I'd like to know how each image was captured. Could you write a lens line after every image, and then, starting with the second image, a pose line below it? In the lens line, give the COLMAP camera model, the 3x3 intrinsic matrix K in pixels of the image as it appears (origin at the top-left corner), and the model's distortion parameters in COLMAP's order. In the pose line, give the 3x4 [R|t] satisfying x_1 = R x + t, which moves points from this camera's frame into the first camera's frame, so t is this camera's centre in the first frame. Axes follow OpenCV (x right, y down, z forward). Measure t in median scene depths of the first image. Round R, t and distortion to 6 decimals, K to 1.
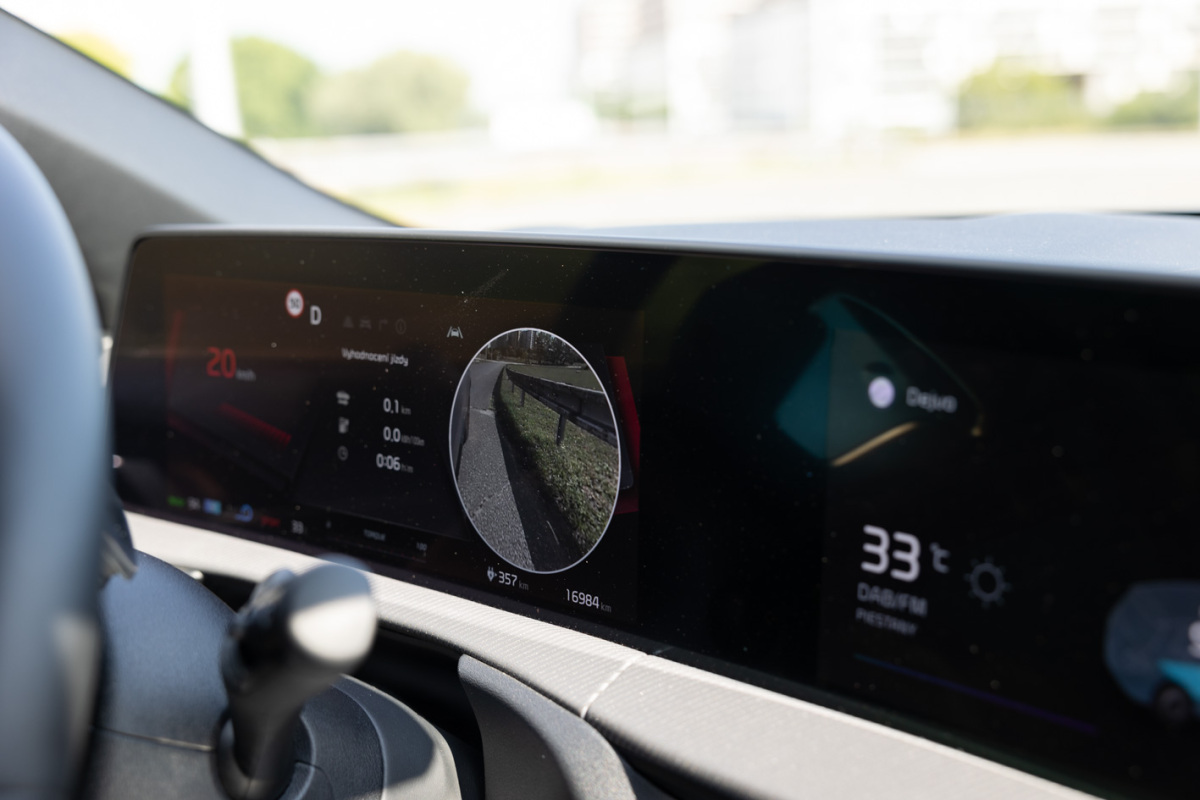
lens RADIAL K [[1597.3, 0, 597.9], [0, 1597.3, 398.4], [0, 0, 1]] dist [0.027109, 0.000000]
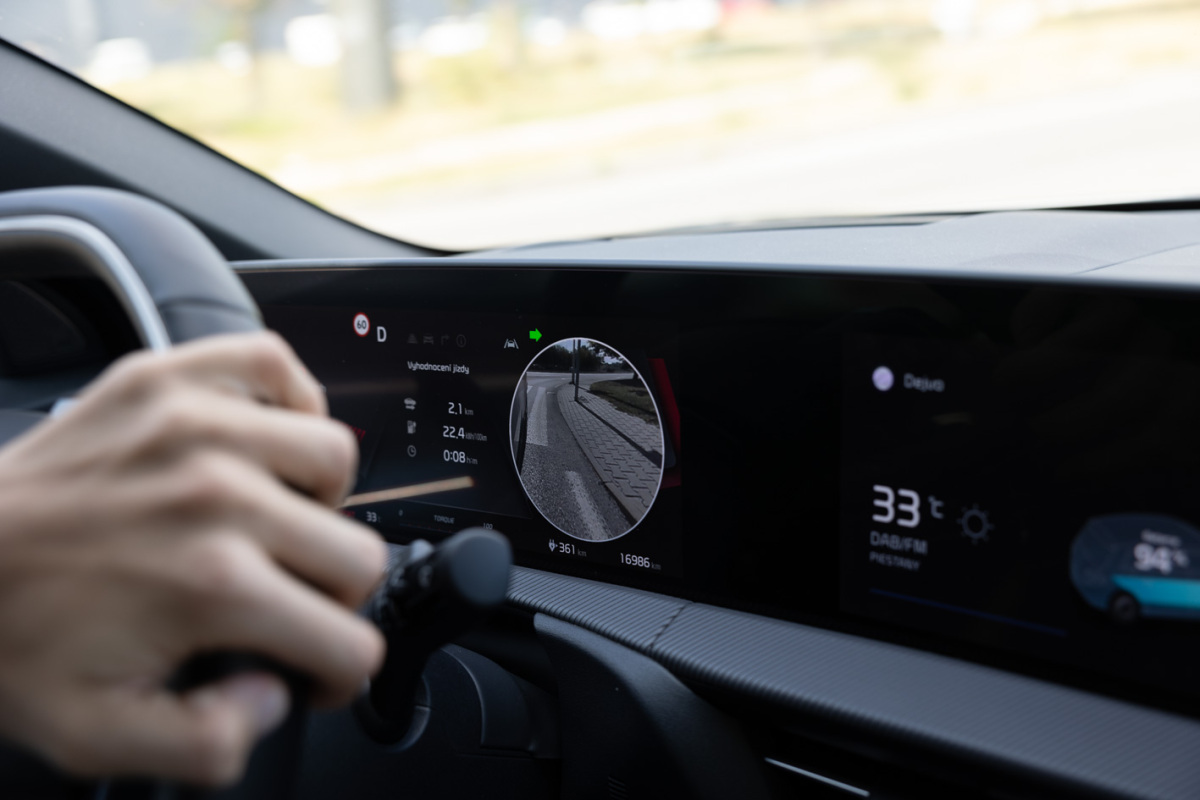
lens RADIAL K [[1597.3, 0, 603.0], [0, 1597.3, 400.3], [0, 0, 1]] dist [0.027109, 0.000000]
pose [[0.997640, -0.049023, 0.048075, -0.099788], [0.048676, 0.998780, 0.008356, -0.007682], [-0.048426, -0.005997, 0.998809, -0.235034]]
